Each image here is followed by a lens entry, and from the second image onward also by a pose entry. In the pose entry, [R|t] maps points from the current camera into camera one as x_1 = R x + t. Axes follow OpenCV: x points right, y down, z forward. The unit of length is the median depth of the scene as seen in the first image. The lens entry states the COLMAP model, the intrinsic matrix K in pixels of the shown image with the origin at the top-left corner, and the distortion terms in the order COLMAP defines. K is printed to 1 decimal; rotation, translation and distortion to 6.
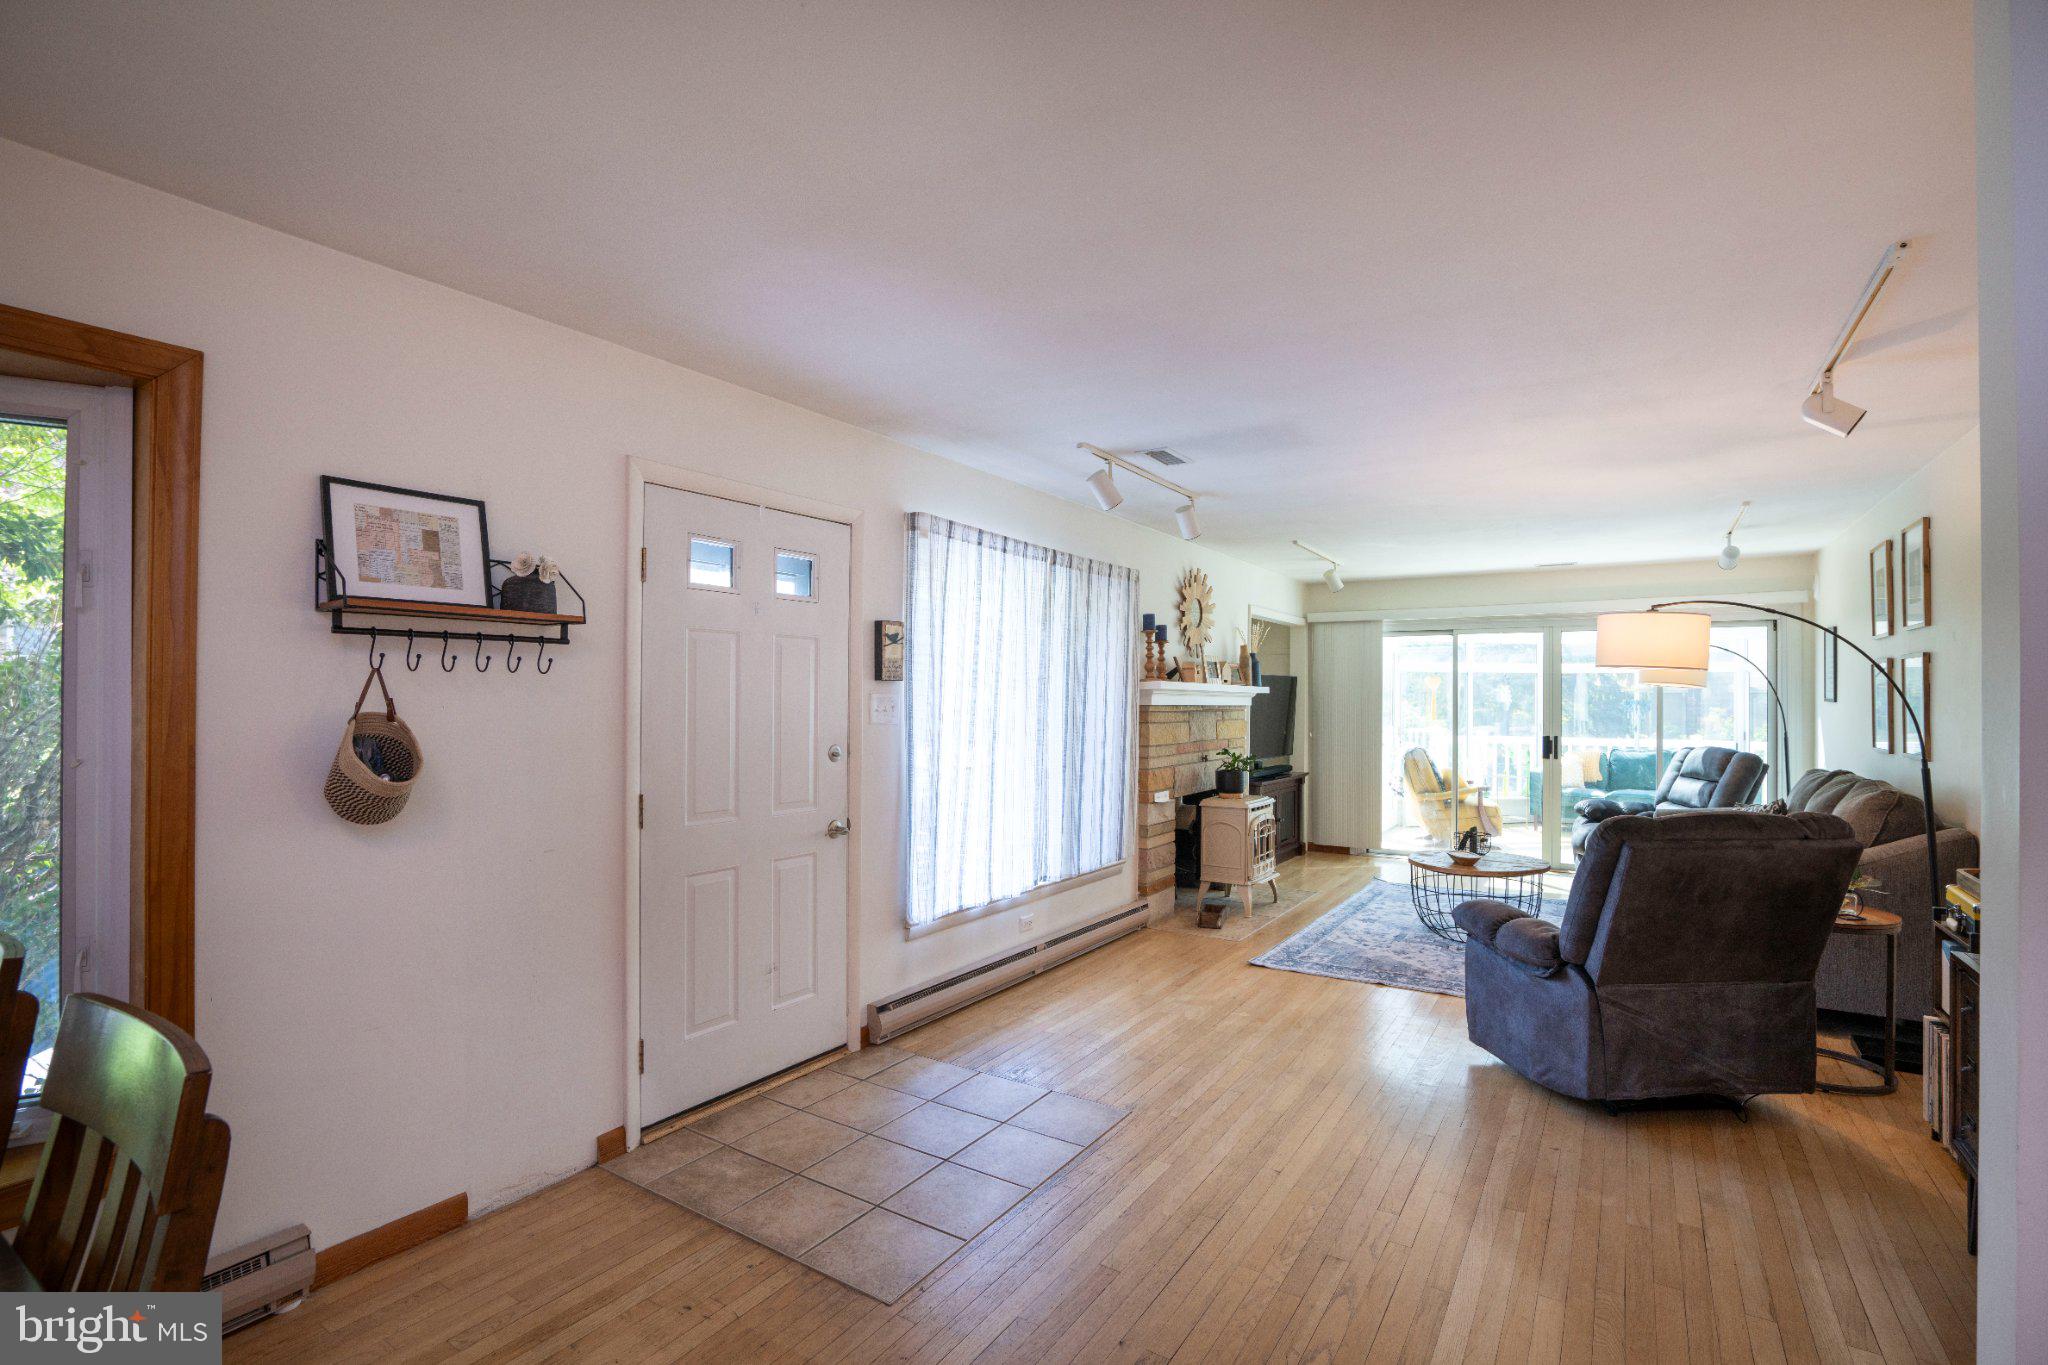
lens RADIAL K [[942.9, 0, 1014.3], [0, 942.9, 696.6], [0, 0, 1]] dist [-0.049809, 0.012338]
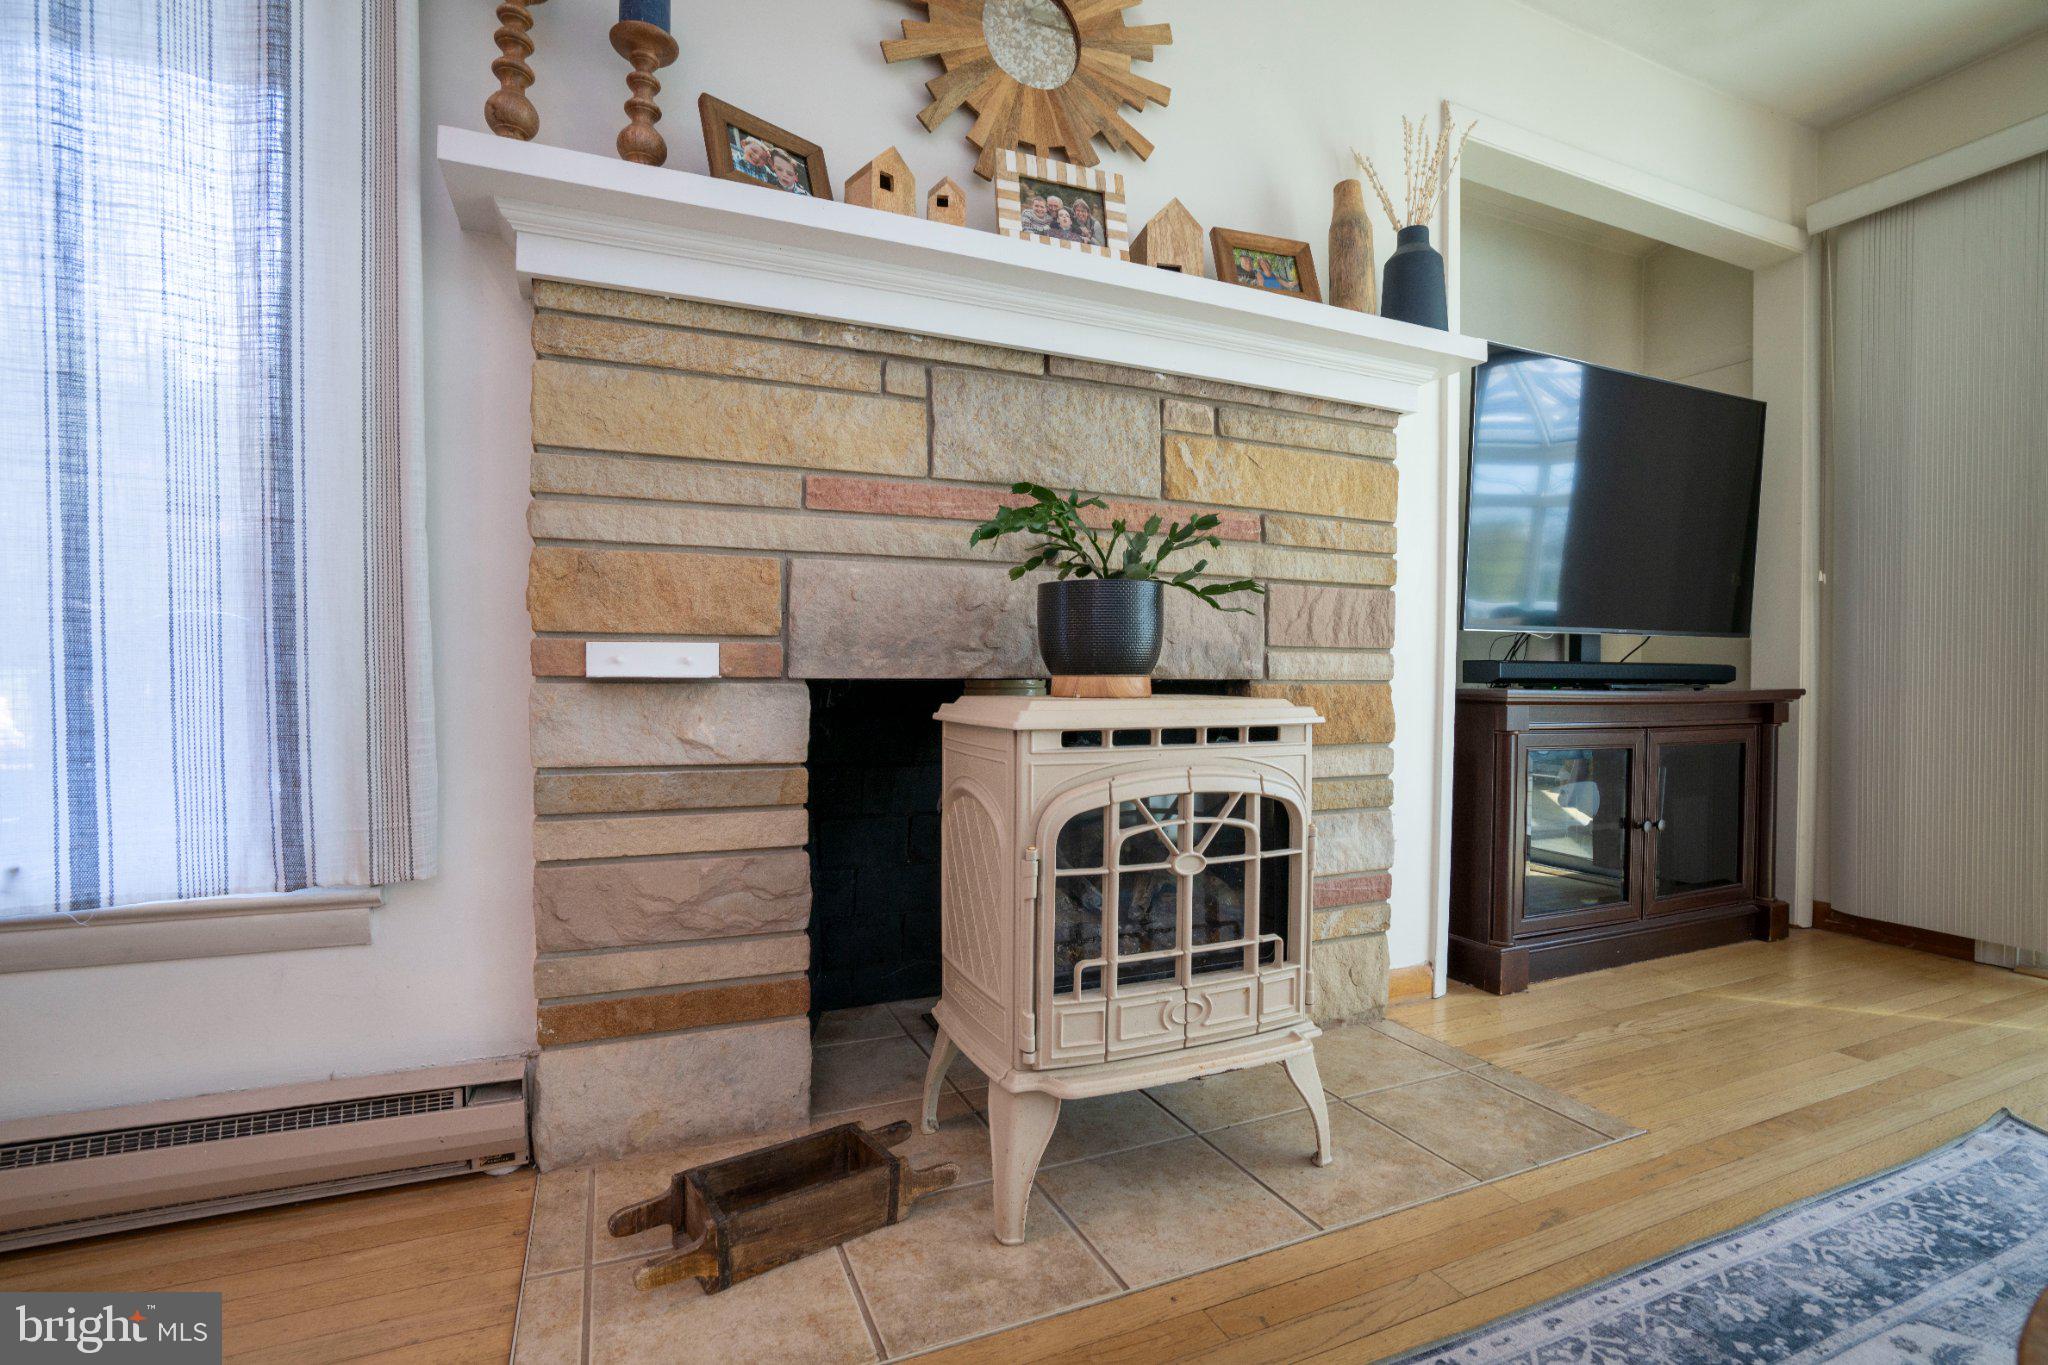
lens RADIAL K [[942.9, 0, 1030.4], [0, 942.9, 684.5], [0, 0, 1]] dist [-0.049809, 0.012338]
pose [[0.839004, 0.013306, -0.543963, 0.886124], [-0.003936, 0.999823, 0.018387, 0.252881], [0.544111, -0.013286, 0.838908, 1.999218]]
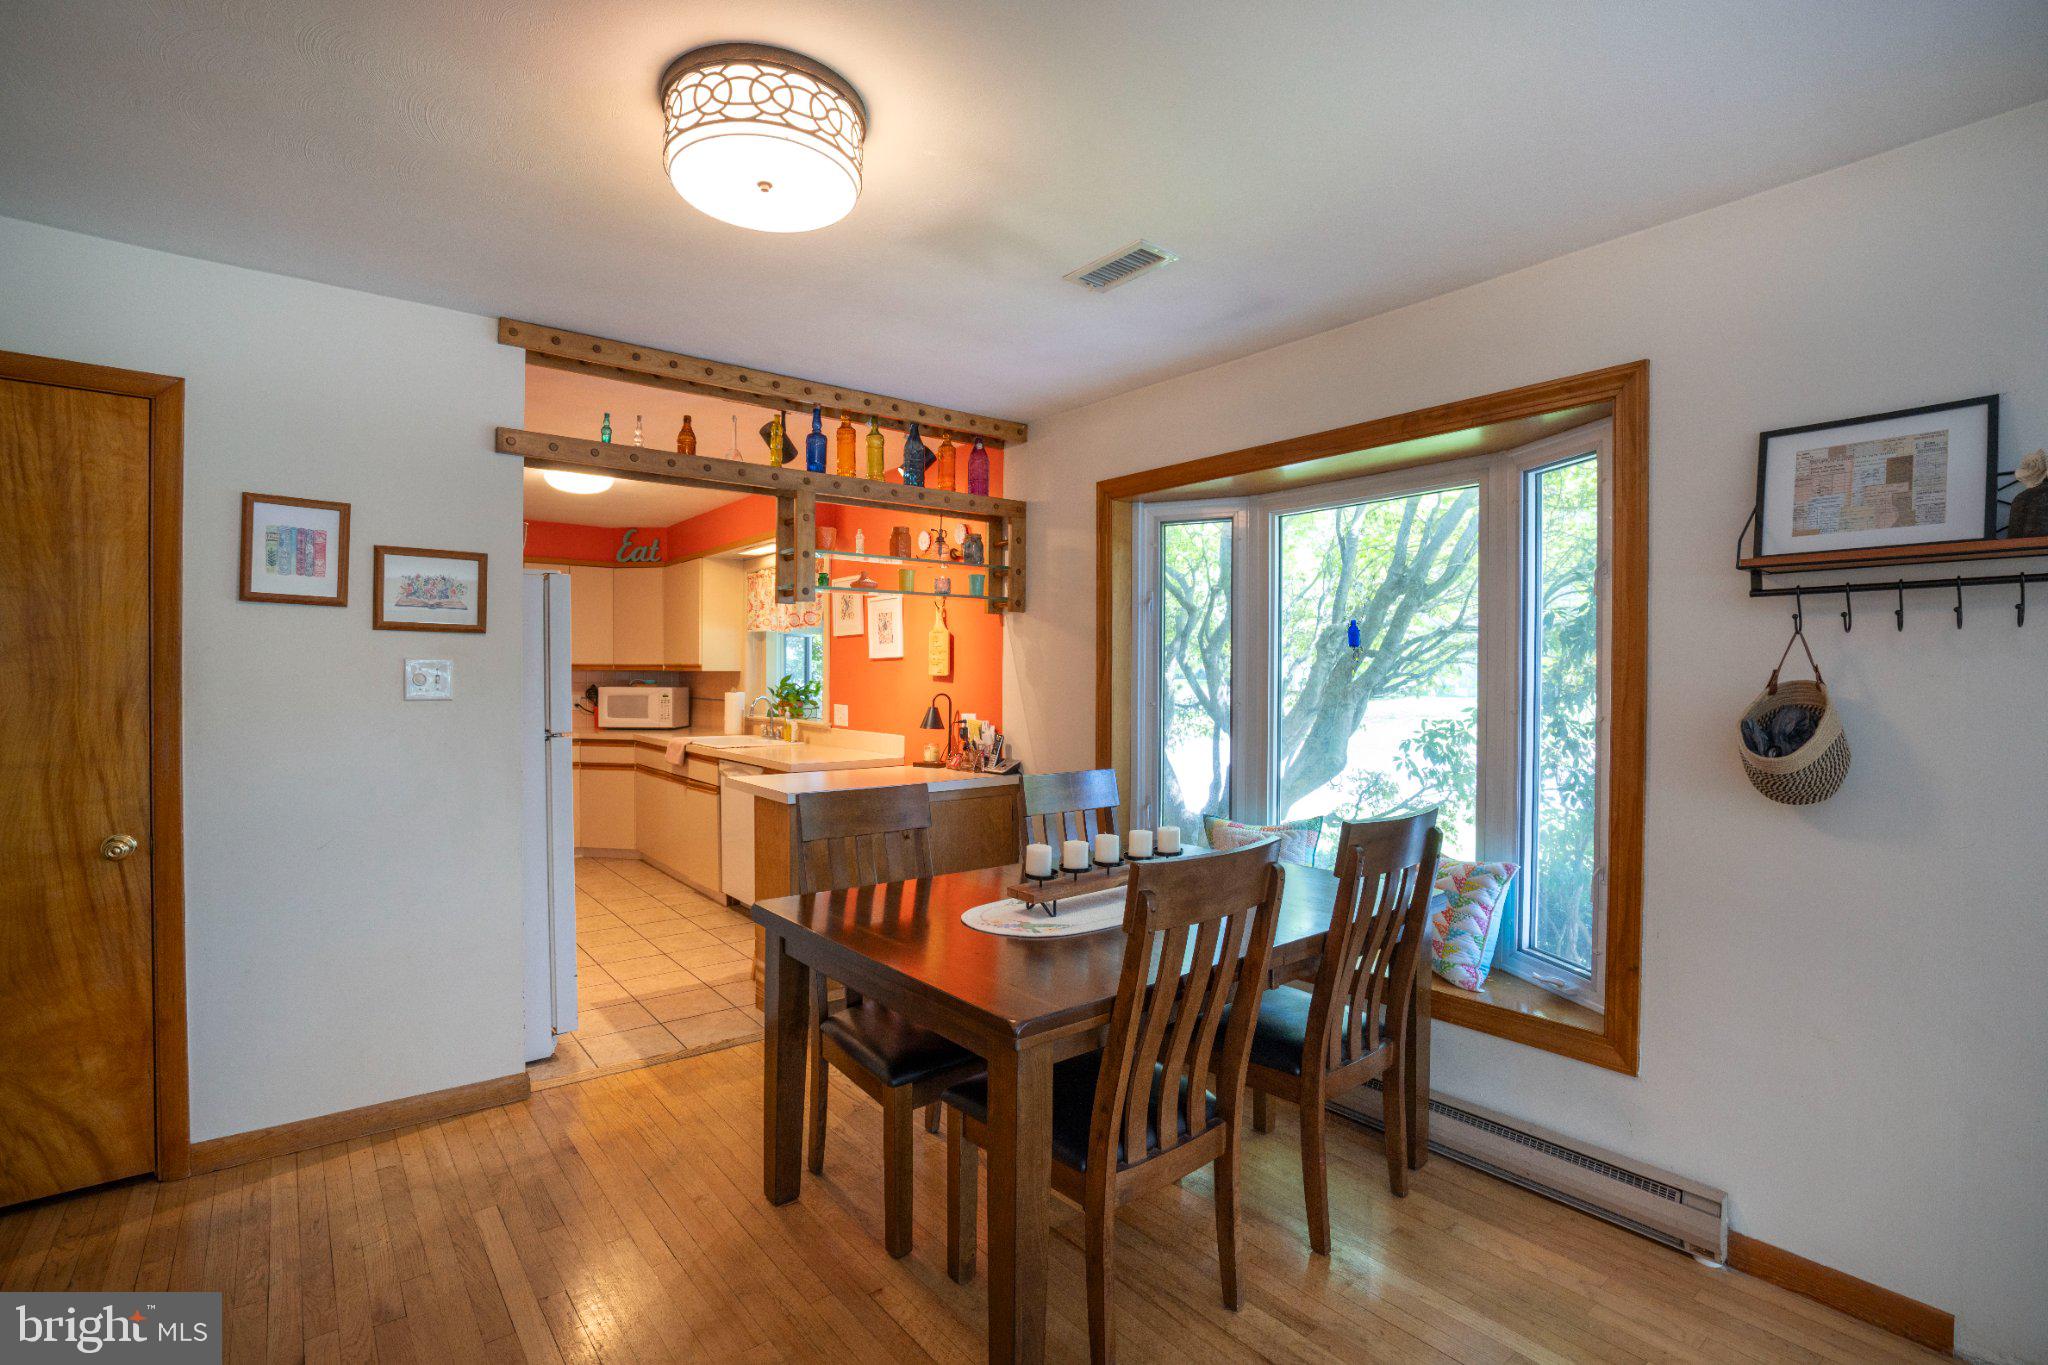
lens RADIAL K [[942.9, 0, 1016.5], [0, 942.9, 683.1], [0, 0, 1]] dist [-0.049809, 0.012338]
pose [[-0.309457, 0.009677, -0.950864, 0.346154], [0.001919, 0.999953, 0.009552, 0.008548], [0.950911, 0.001131, -0.309461, 0.488229]]
